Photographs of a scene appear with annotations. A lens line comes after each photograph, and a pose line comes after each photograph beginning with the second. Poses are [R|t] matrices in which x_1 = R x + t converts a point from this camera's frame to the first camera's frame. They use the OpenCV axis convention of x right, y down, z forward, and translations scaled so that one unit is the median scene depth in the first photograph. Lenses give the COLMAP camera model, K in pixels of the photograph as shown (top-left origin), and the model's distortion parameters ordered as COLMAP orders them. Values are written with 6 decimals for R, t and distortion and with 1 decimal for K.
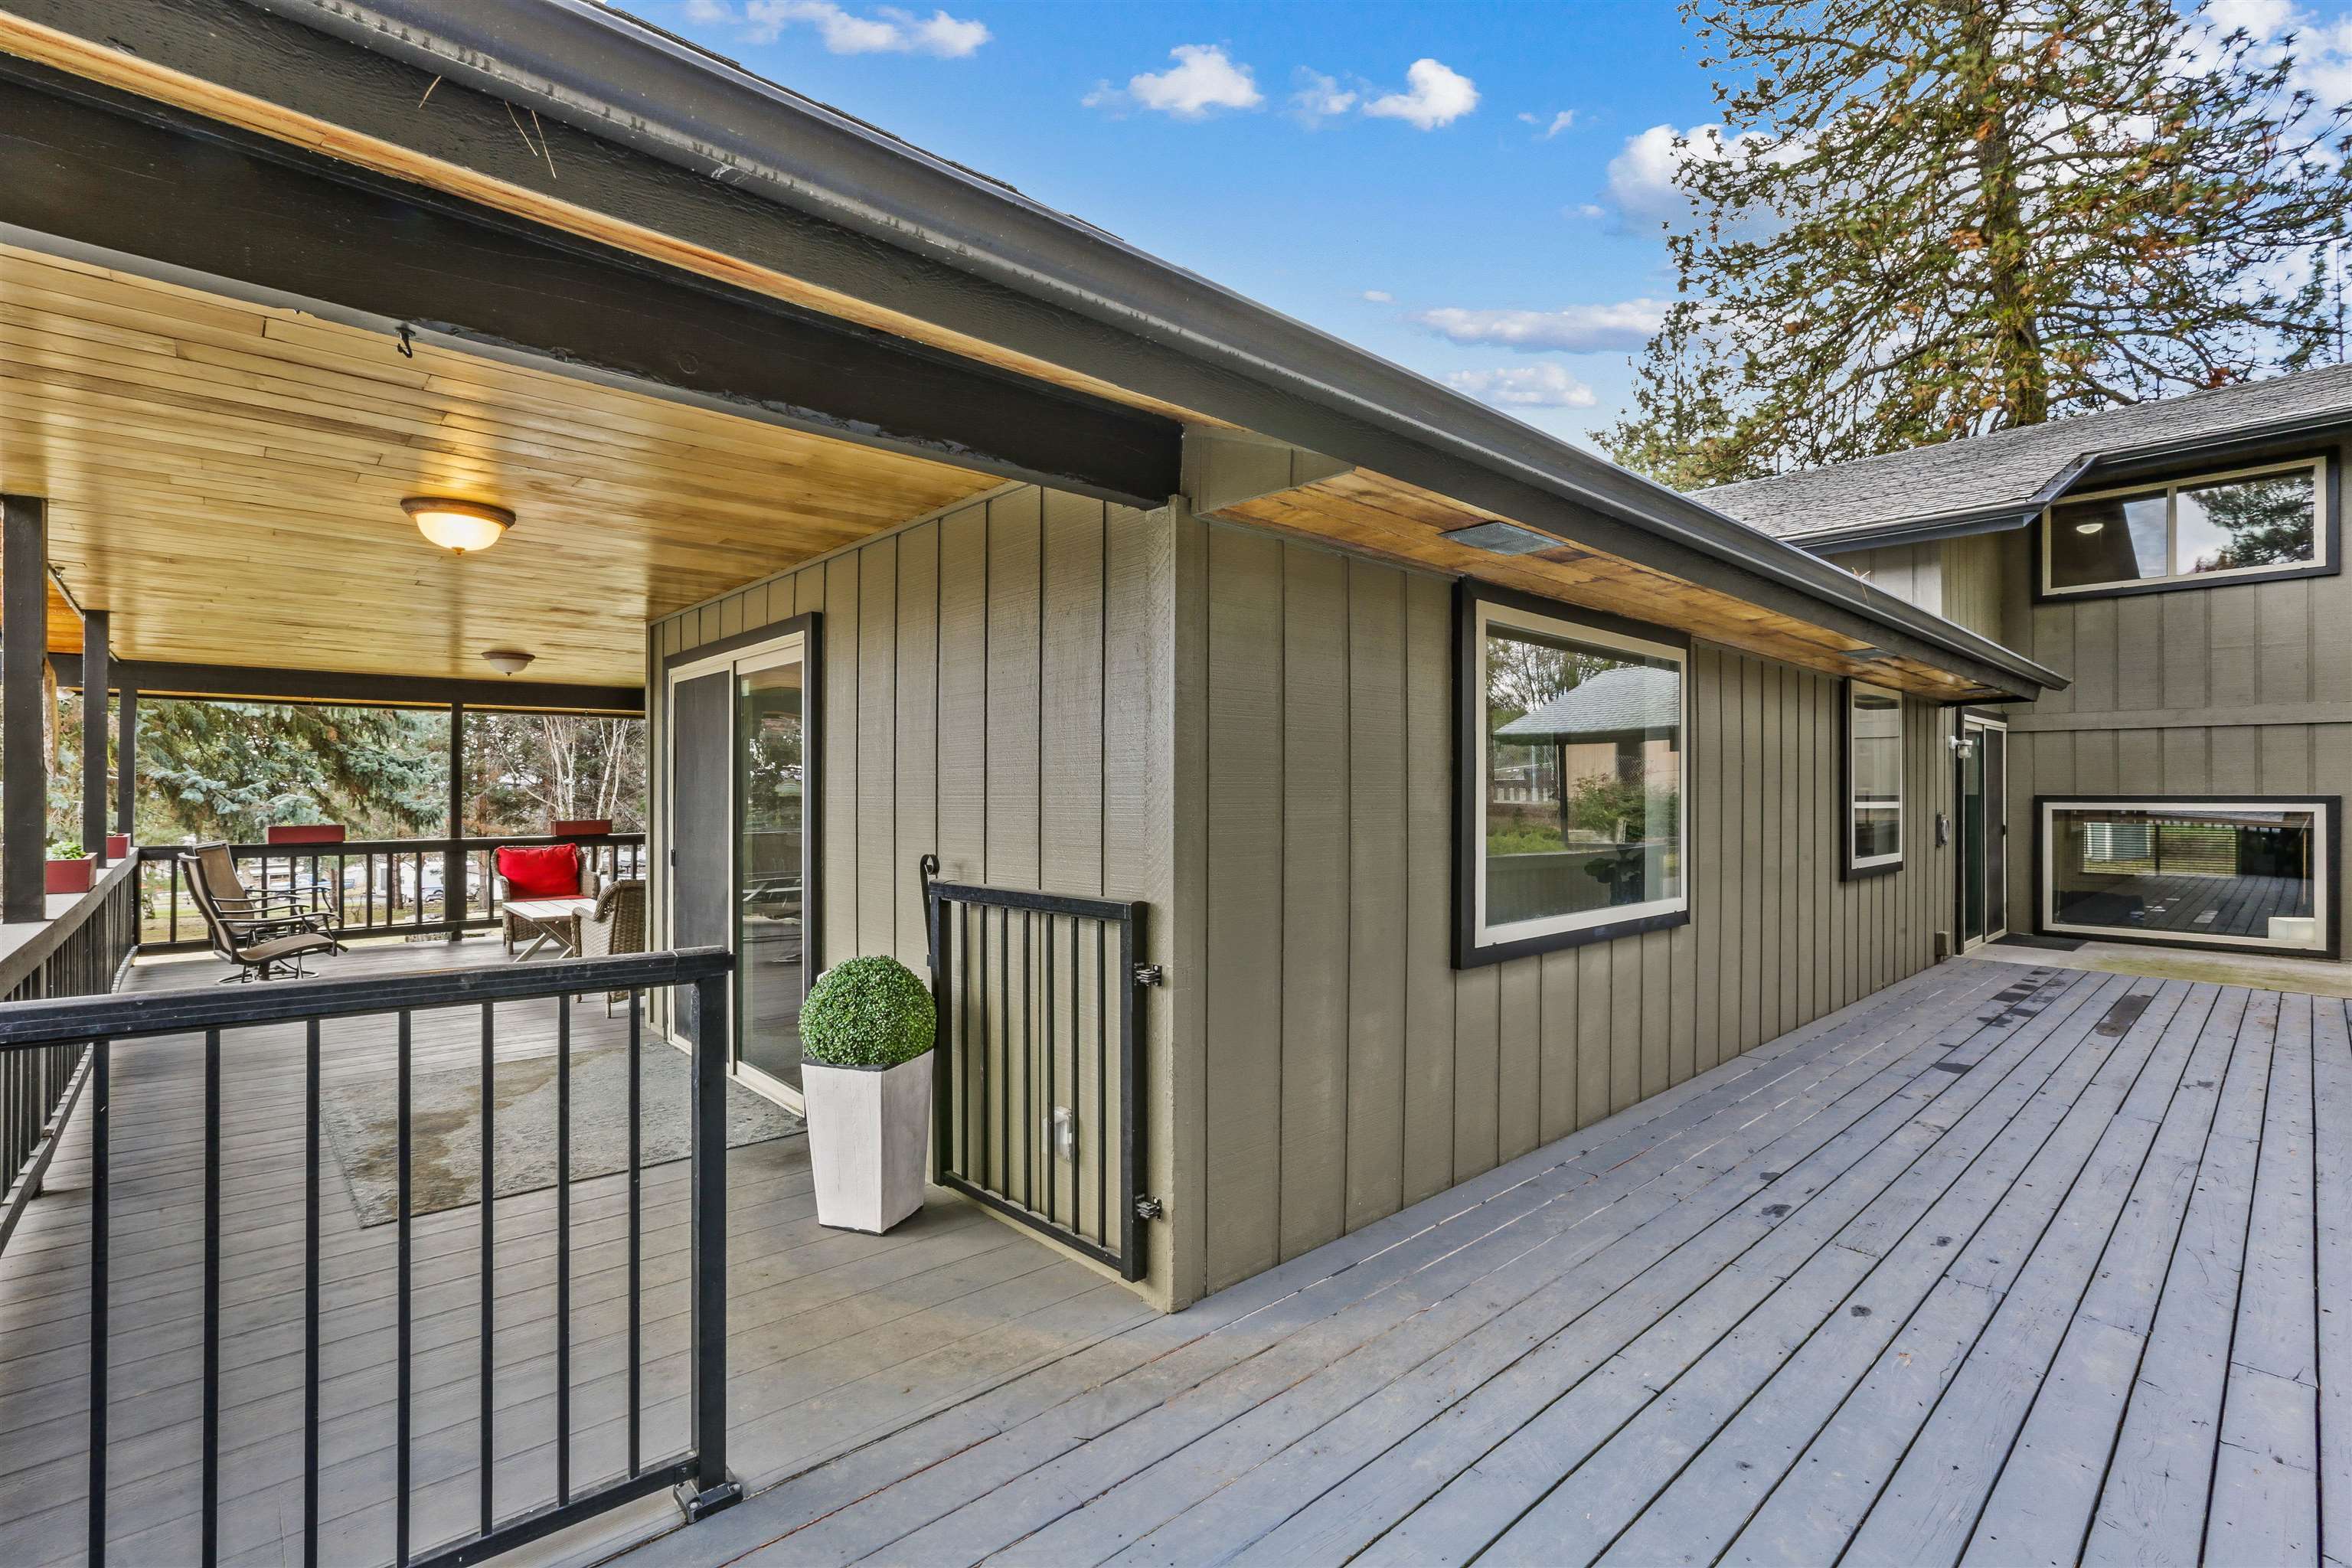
lens RADIAL K [[1074.6, 0, 1169.1], [0, 1074.6, 791.7], [0, 0, 1]] dist [-0.000163, 0.000971]
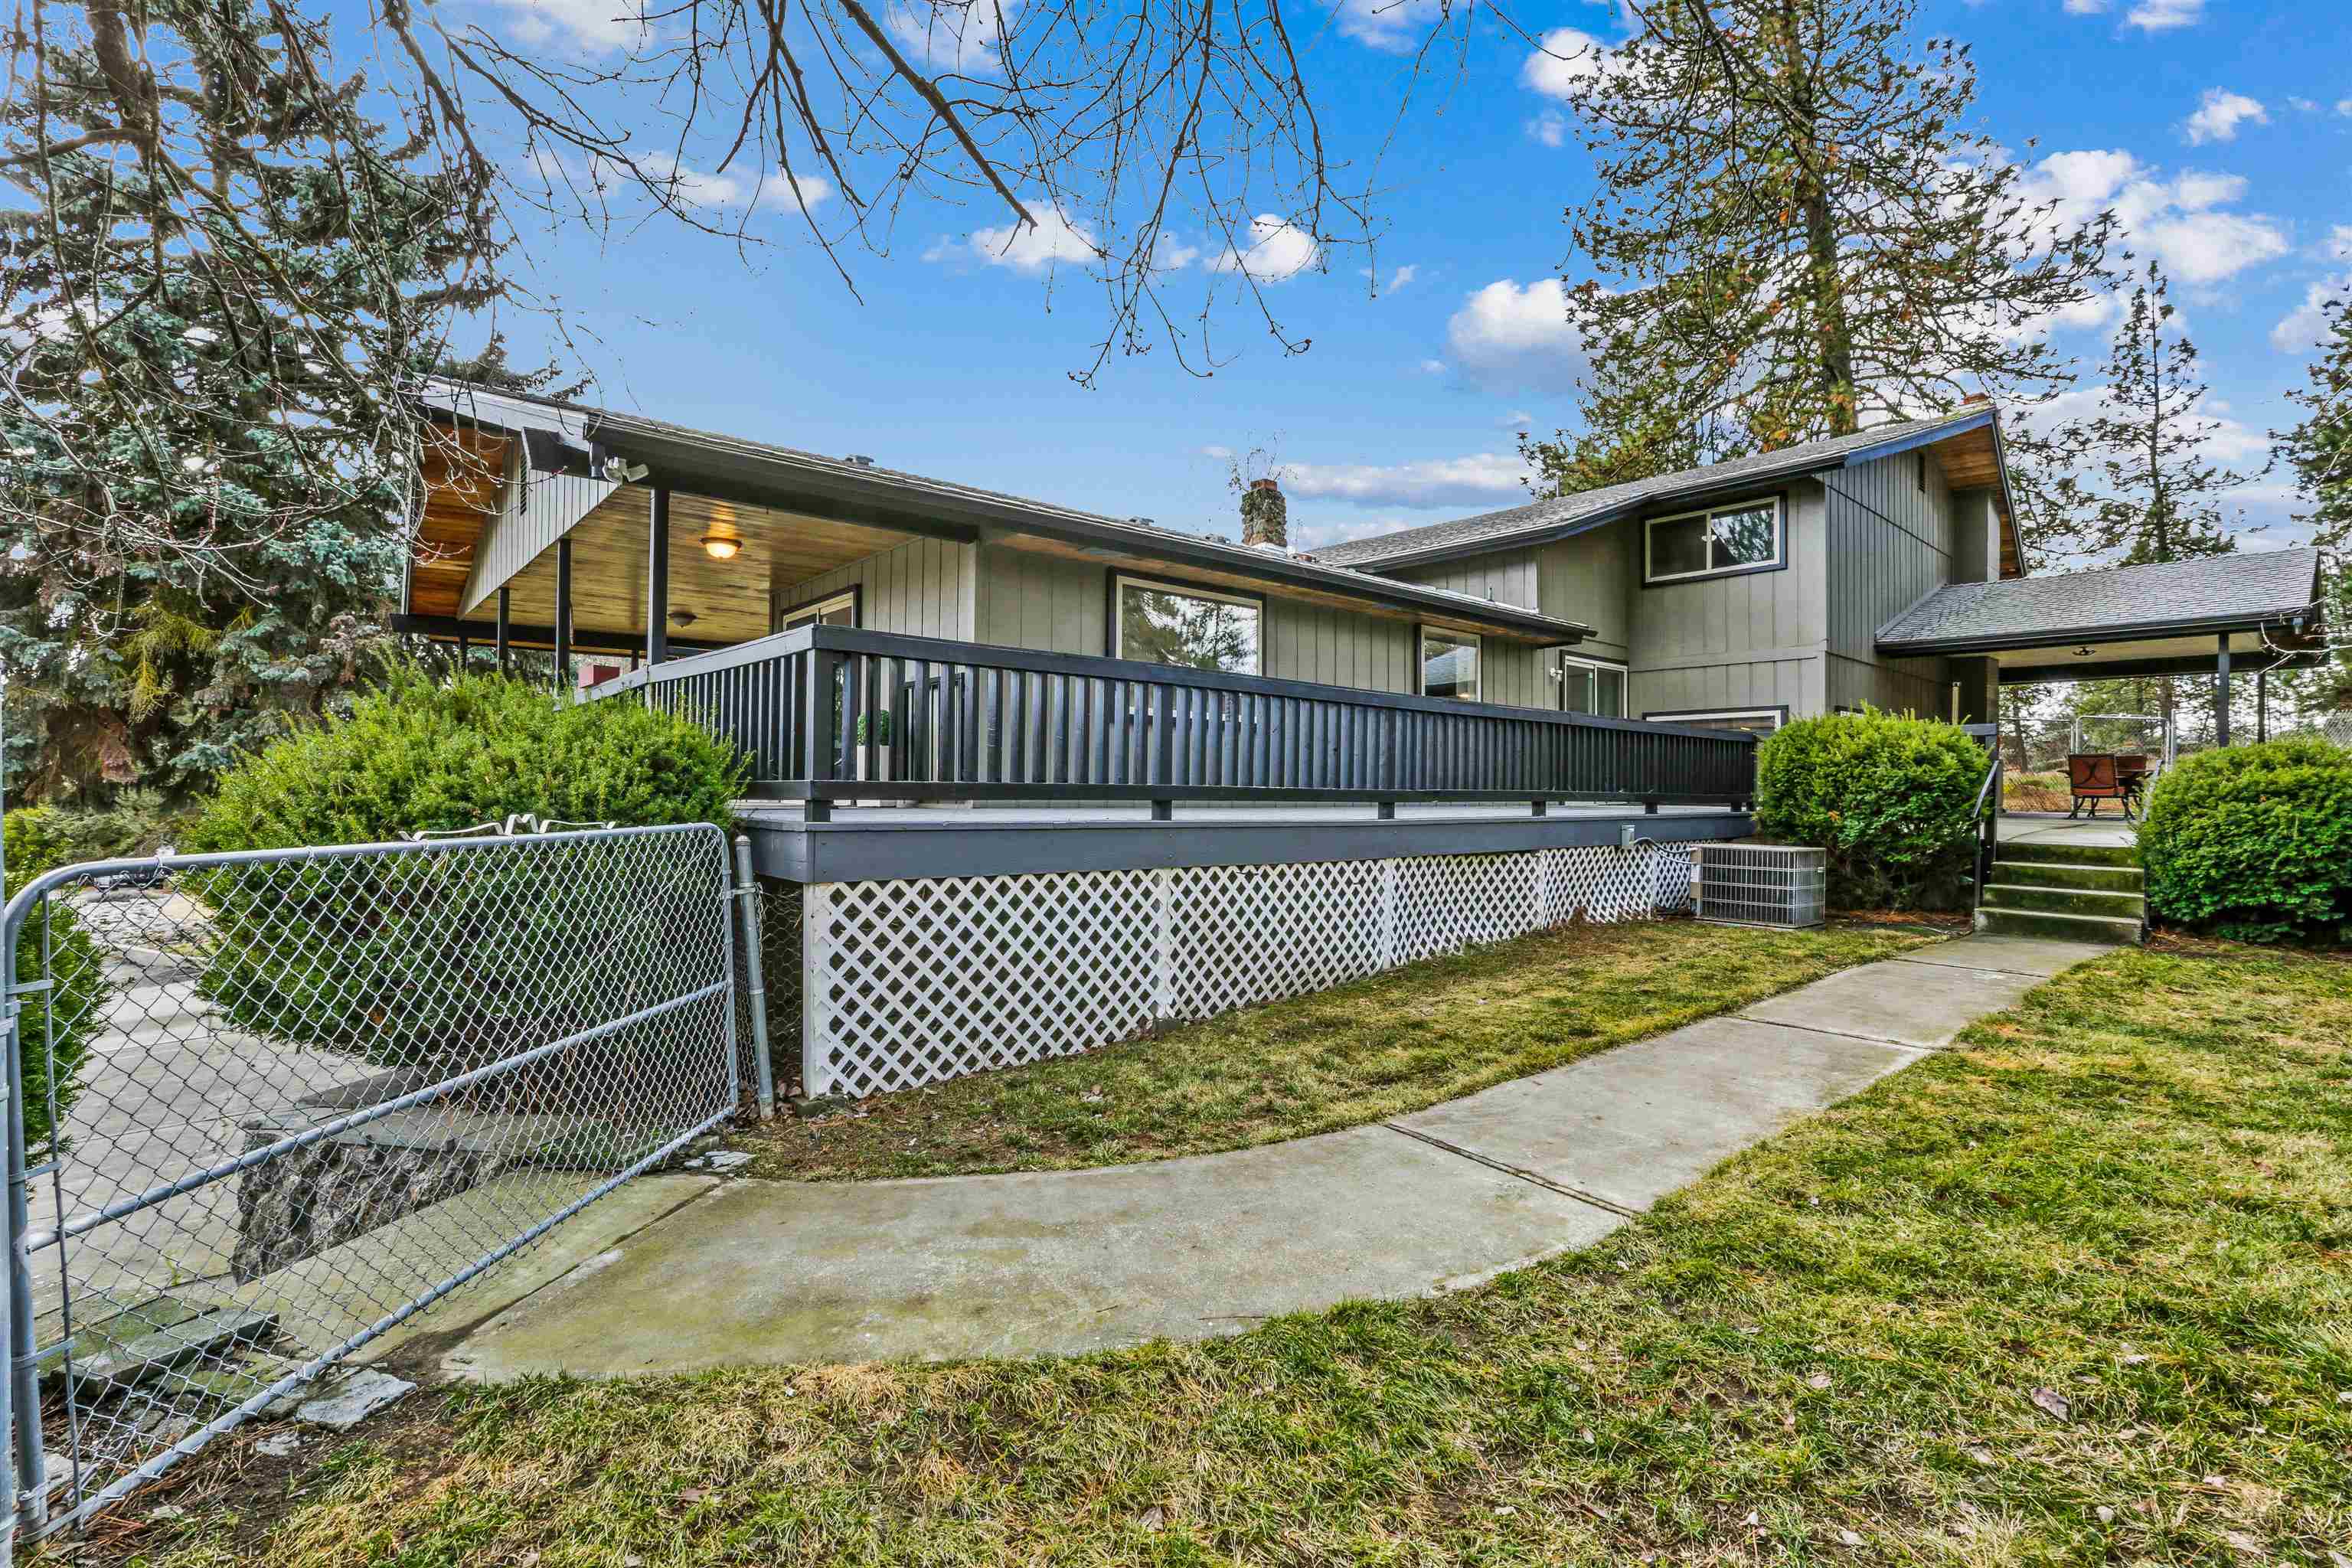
lens RADIAL K [[1074.6, 0, 1182.6], [0, 1074.6, 780.7], [0, 0, 1]] dist [-0.000163, 0.000971]
pose [[0.999930, -0.000097, -0.011806, 0.359201], [-0.000042, 0.999931, -0.011772, 0.256171], [0.011807, 0.011771, 0.999861, -1.172206]]
